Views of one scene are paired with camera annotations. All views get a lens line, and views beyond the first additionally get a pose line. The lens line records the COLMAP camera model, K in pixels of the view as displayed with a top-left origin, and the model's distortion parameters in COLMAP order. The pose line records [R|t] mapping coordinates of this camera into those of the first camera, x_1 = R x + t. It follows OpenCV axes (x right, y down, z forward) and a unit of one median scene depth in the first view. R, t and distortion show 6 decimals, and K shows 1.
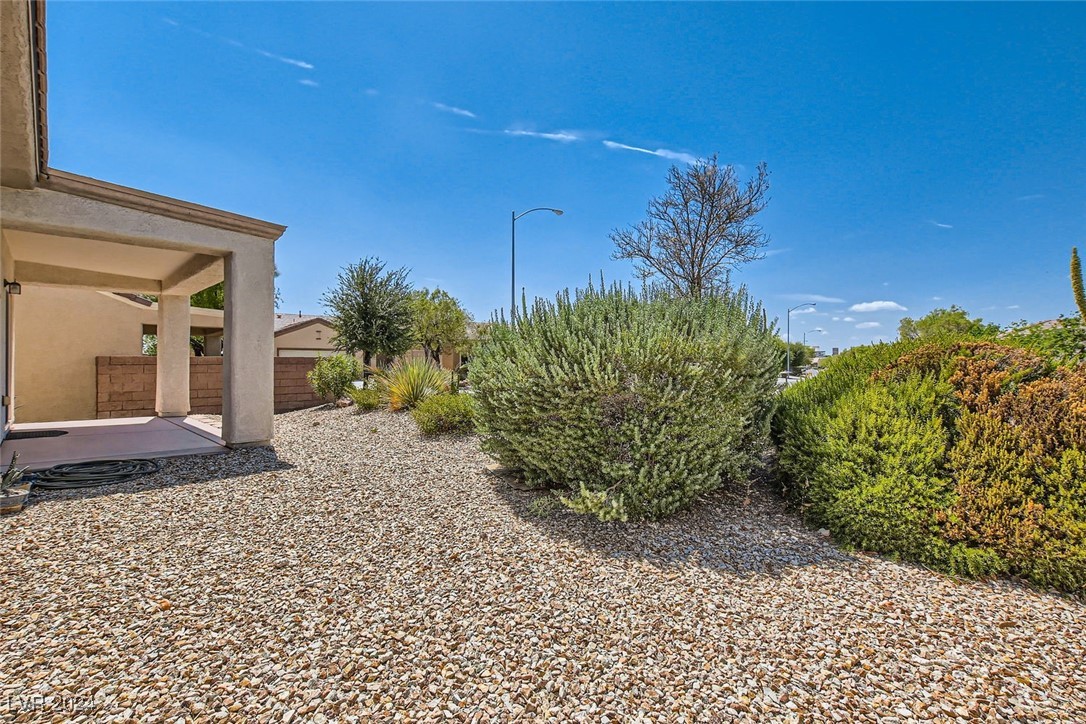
lens RADIAL K [[481.6, 0, 543.0], [0, 481.6, 362.0], [0, 0, 1]] dist [-0.001334, -0.000553]
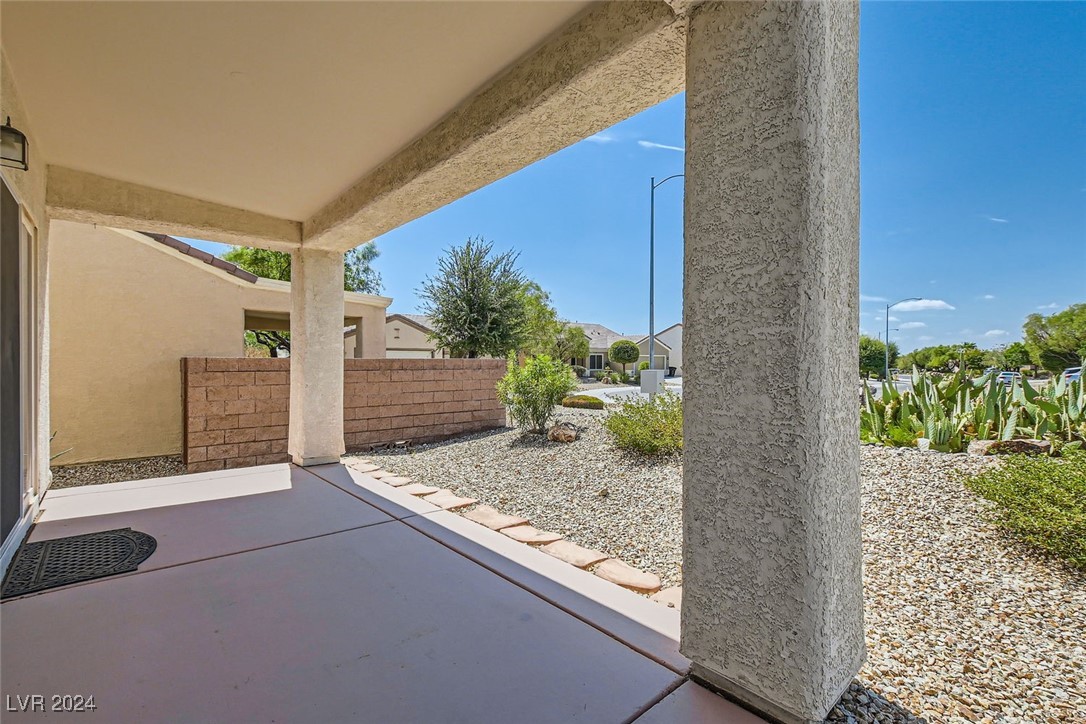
lens RADIAL K [[471.5, 0, 544.4], [0, 471.5, 363.4], [0, 0, 1]] dist [0.011766, -0.007979]
pose [[0.998117, 0.001781, -0.061306, -0.355723], [-0.001654, 0.999996, 0.002132, -0.005258], [0.061309, -0.002027, 0.998117, 0.347890]]
